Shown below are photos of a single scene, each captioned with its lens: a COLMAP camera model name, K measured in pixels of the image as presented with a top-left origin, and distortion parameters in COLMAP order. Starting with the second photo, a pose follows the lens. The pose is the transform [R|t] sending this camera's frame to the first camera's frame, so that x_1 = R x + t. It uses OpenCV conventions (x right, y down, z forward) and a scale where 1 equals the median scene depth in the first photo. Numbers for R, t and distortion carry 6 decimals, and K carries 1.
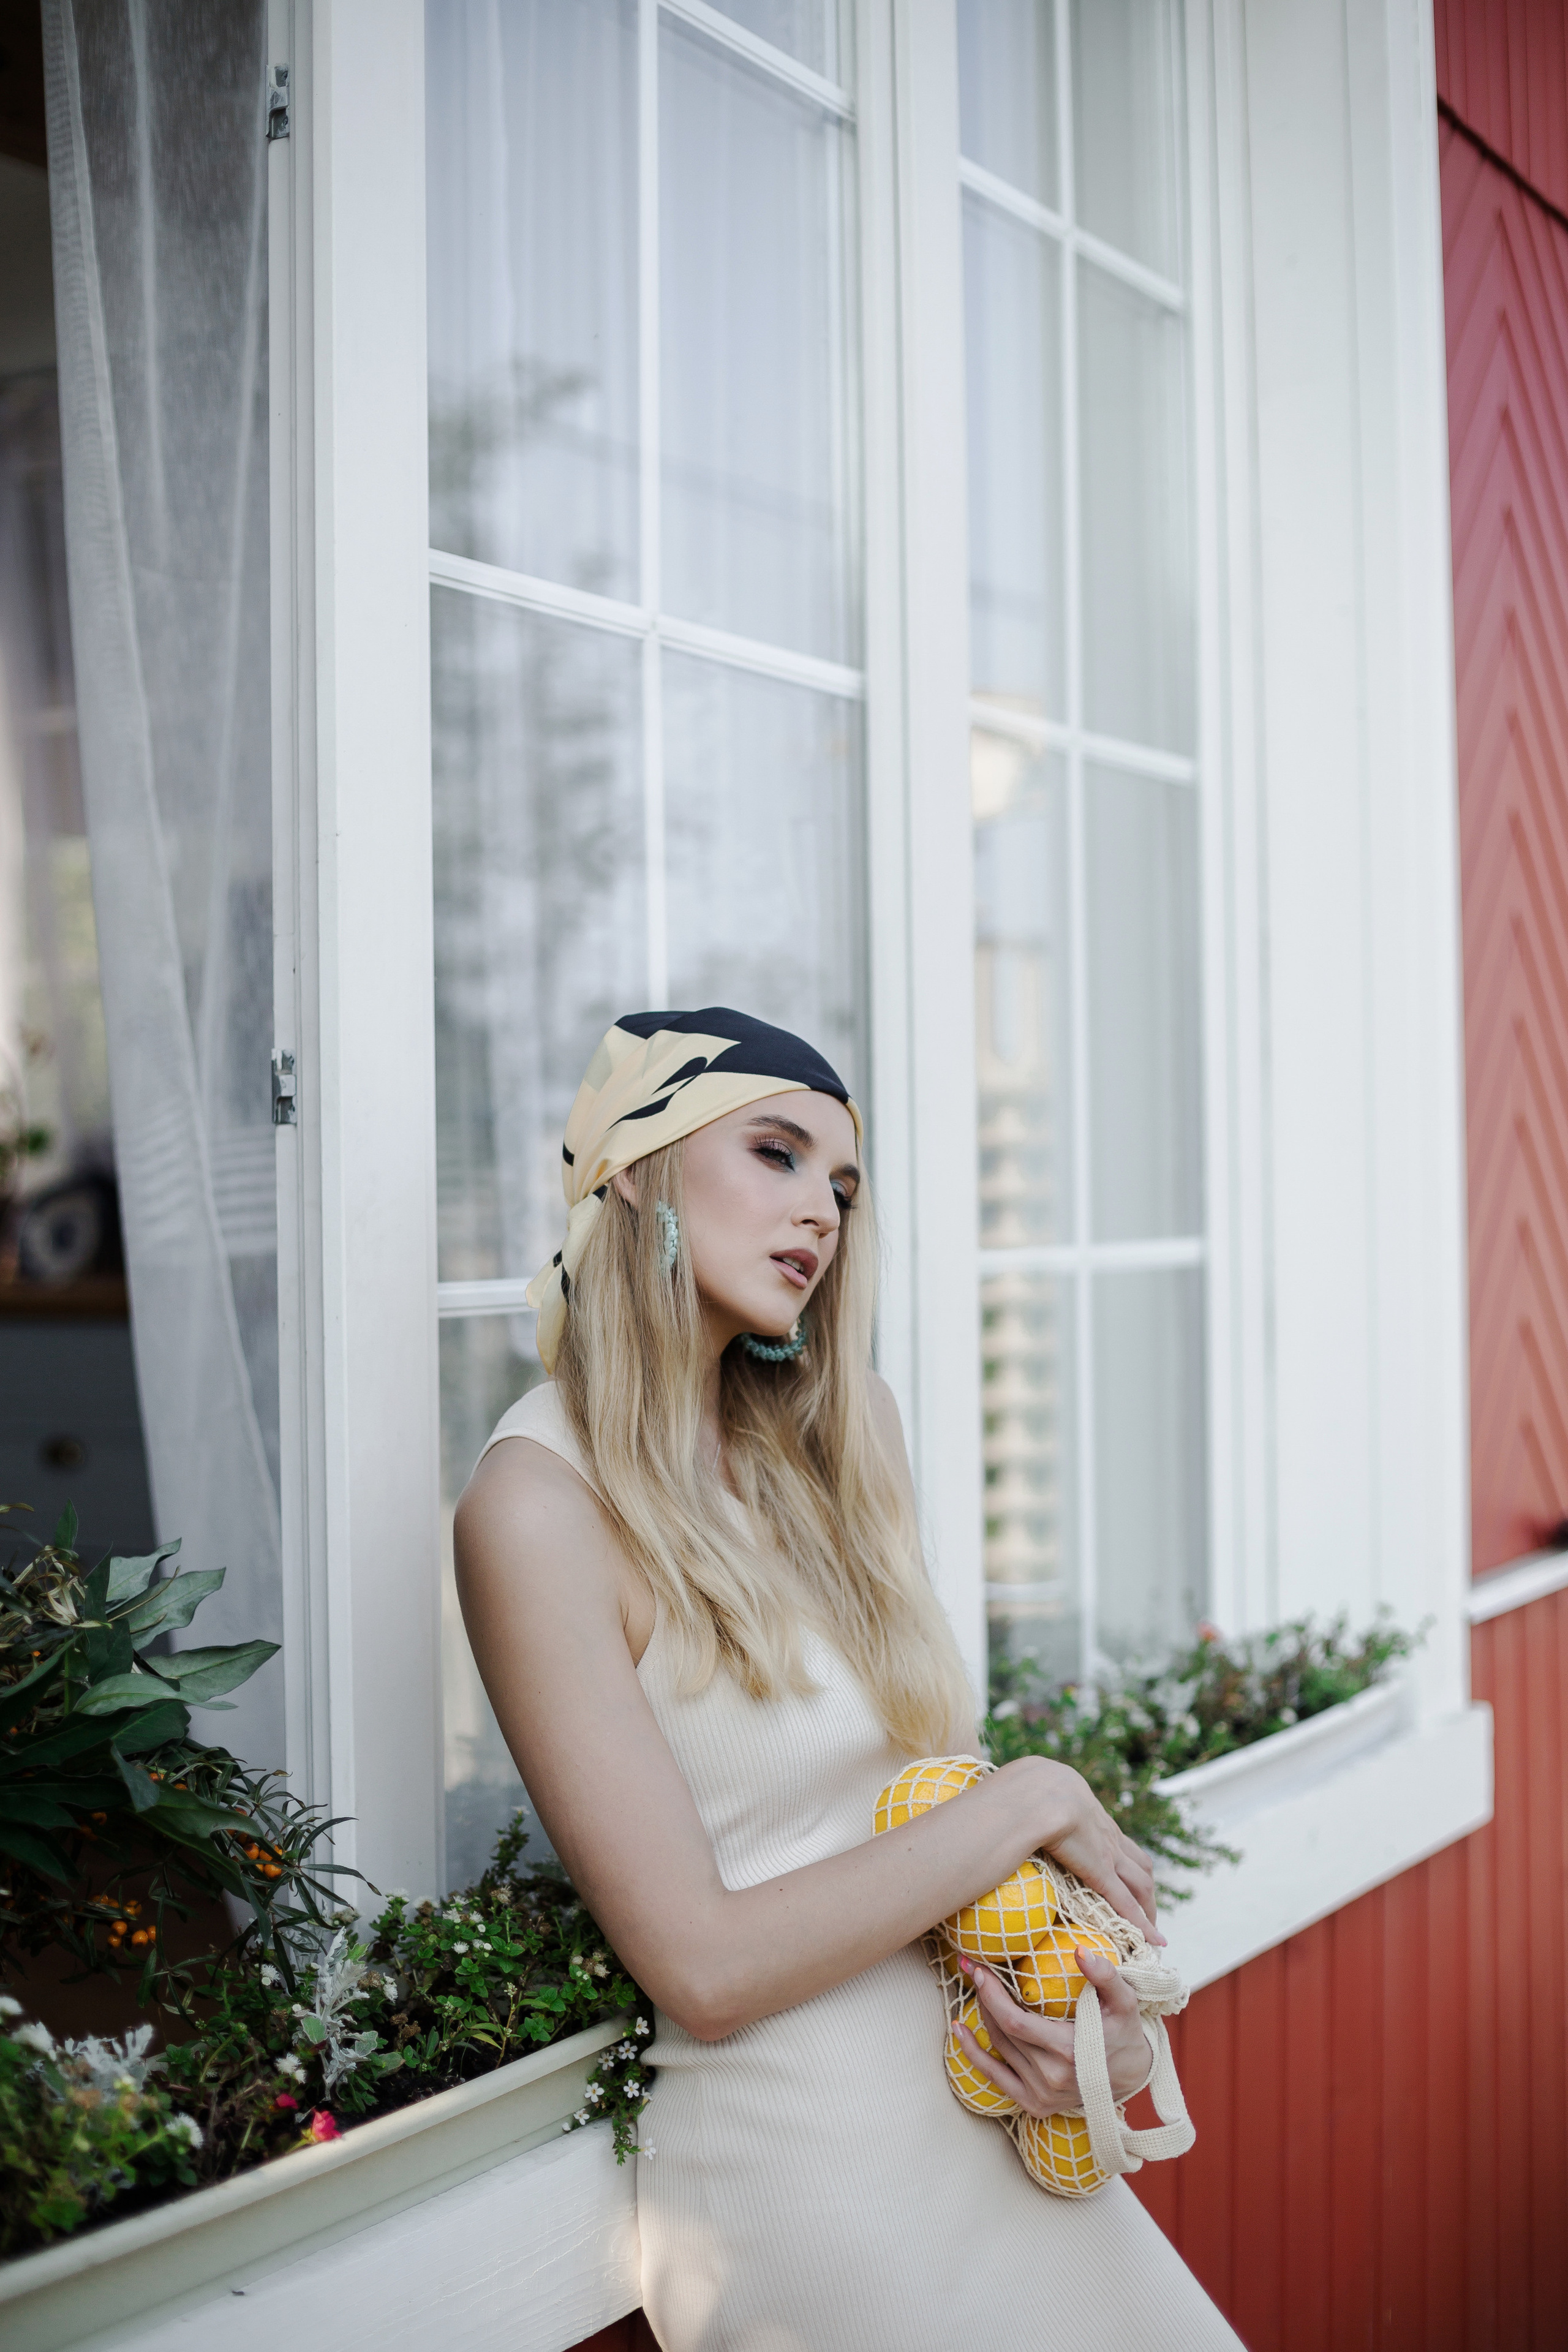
lens RADIAL K [[3466.4, 0, 758.8], [0, 3466.4, 1191.1], [0, 0, 1]] dist [-0.094994, 0.000000]
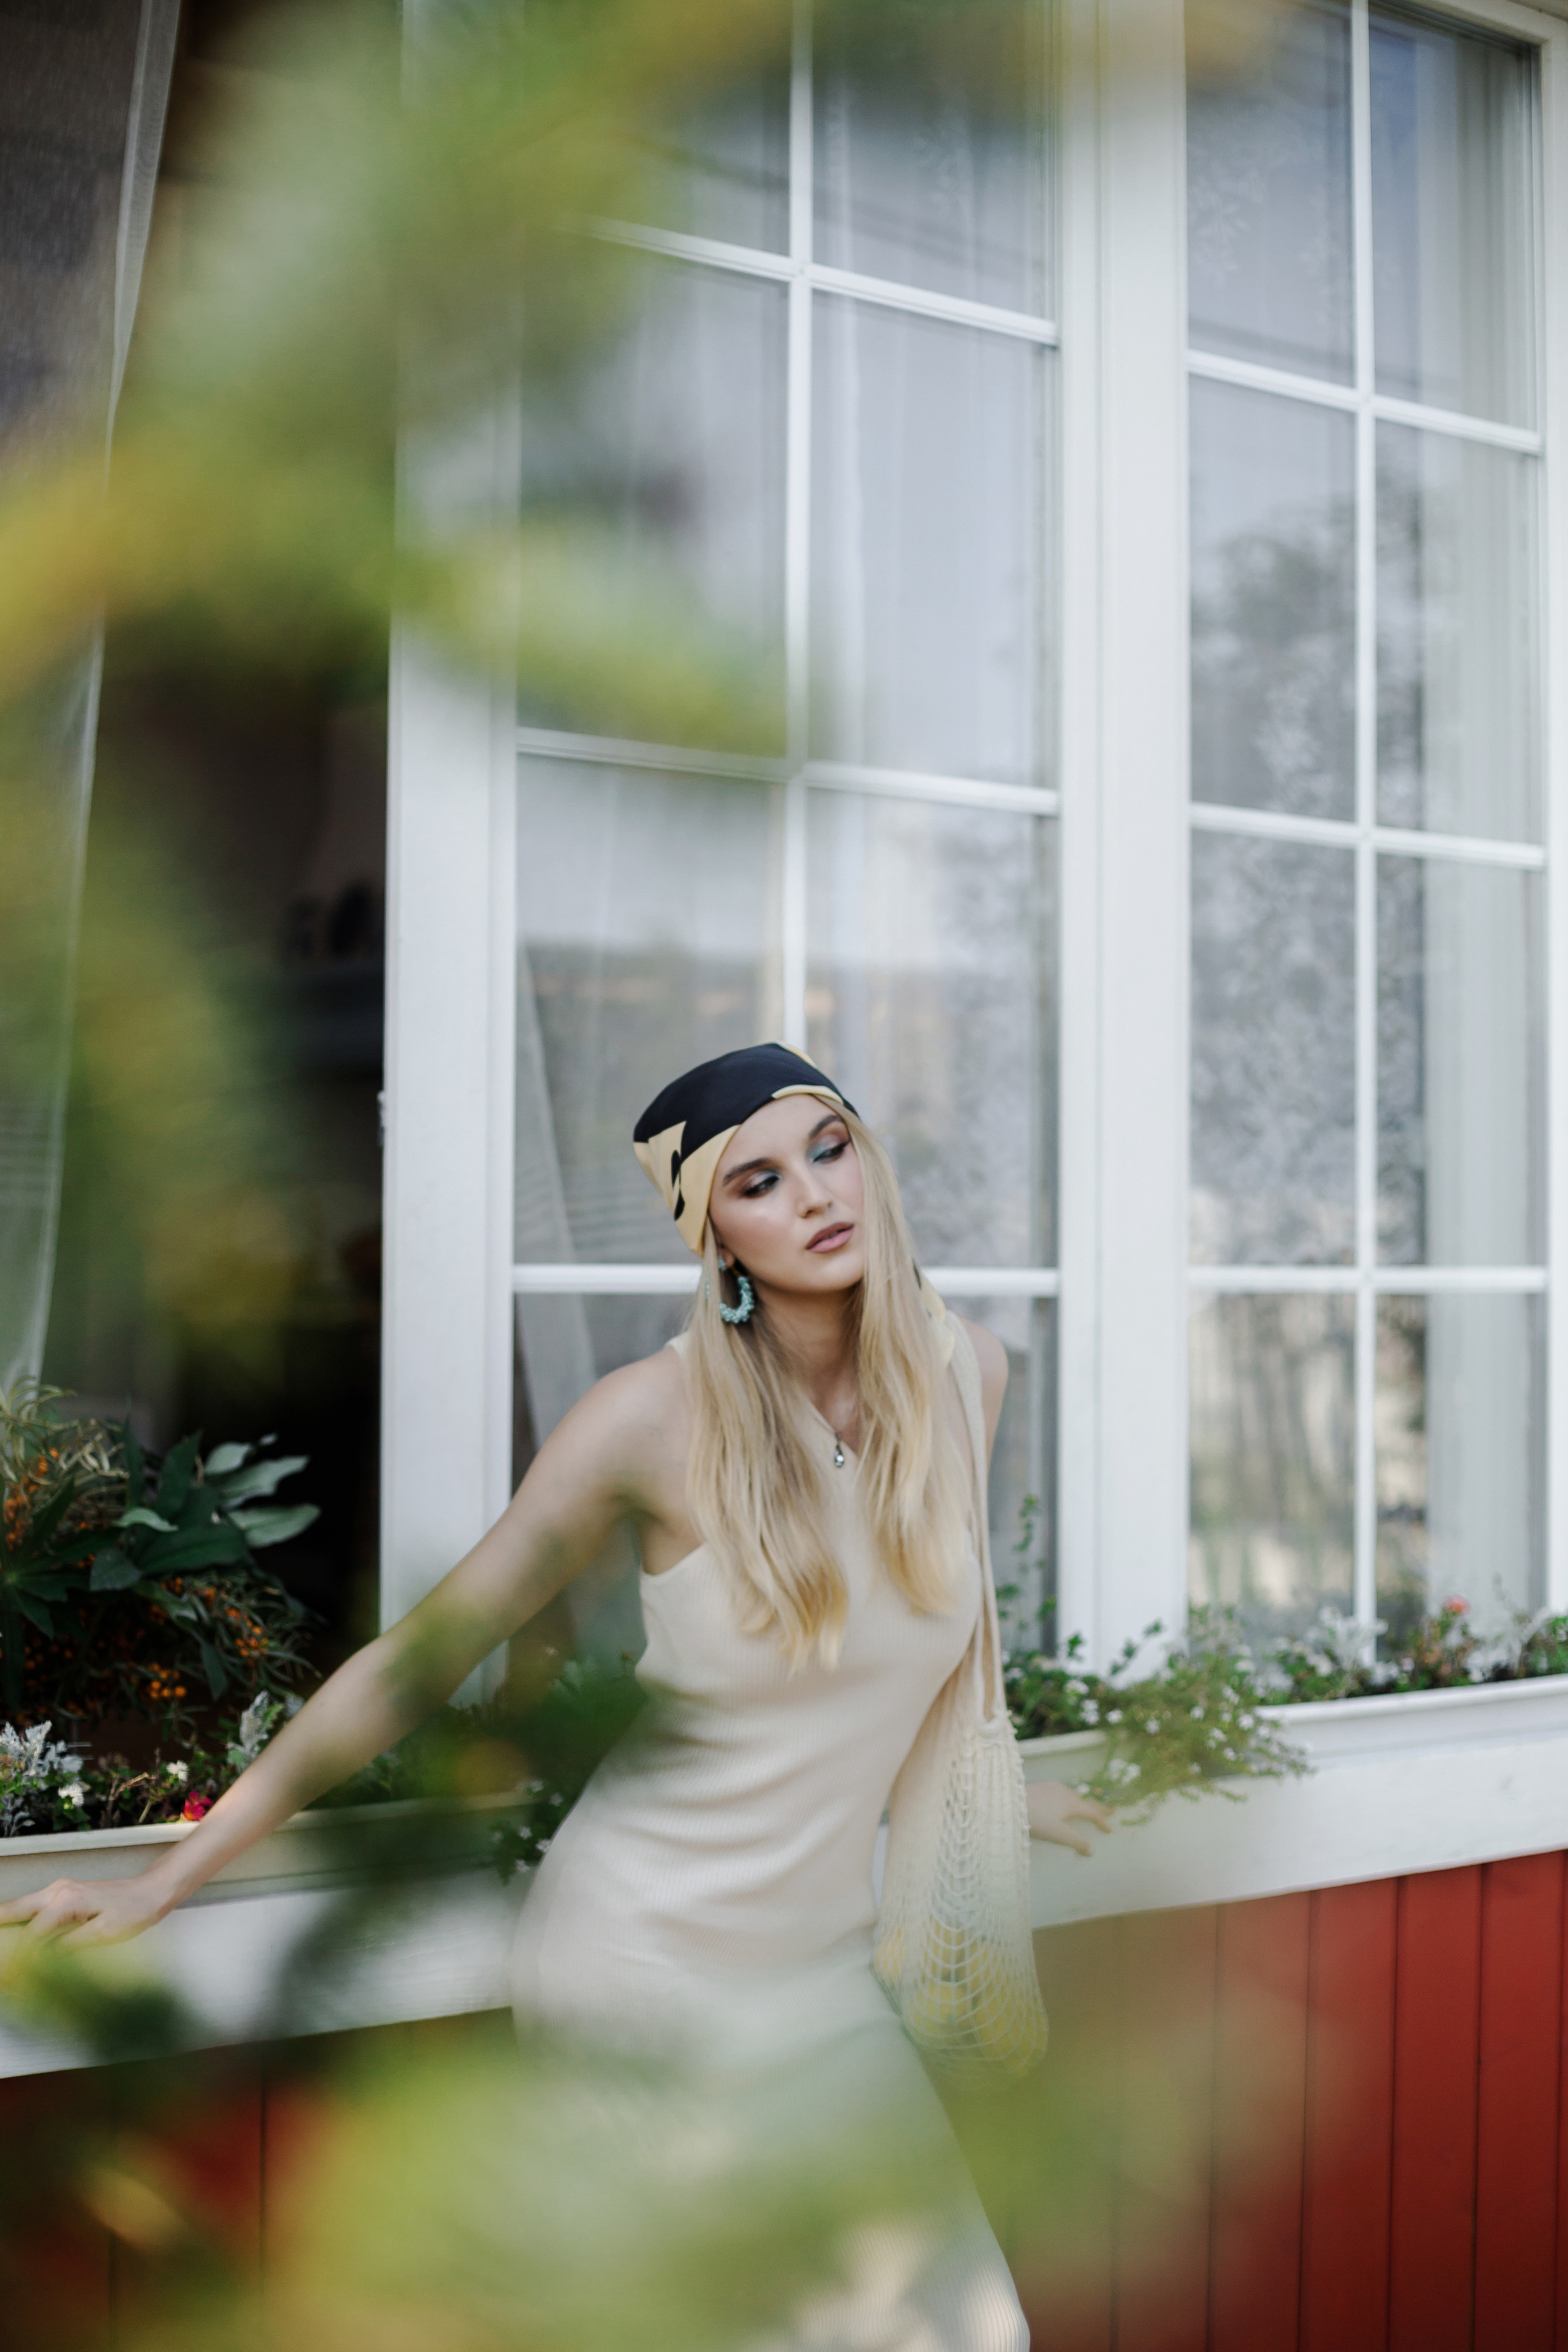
lens RADIAL K [[3466.4, 0, 773.4], [0, 3466.4, 1188.0], [0, 0, 1]] dist [-0.094994, 0.000000]
pose [[0.909933, 0.005770, -0.414715, 0.375778], [-0.015635, 0.999670, -0.020397, 0.014822], [0.414460, 0.025044, 0.909723, -0.137528]]
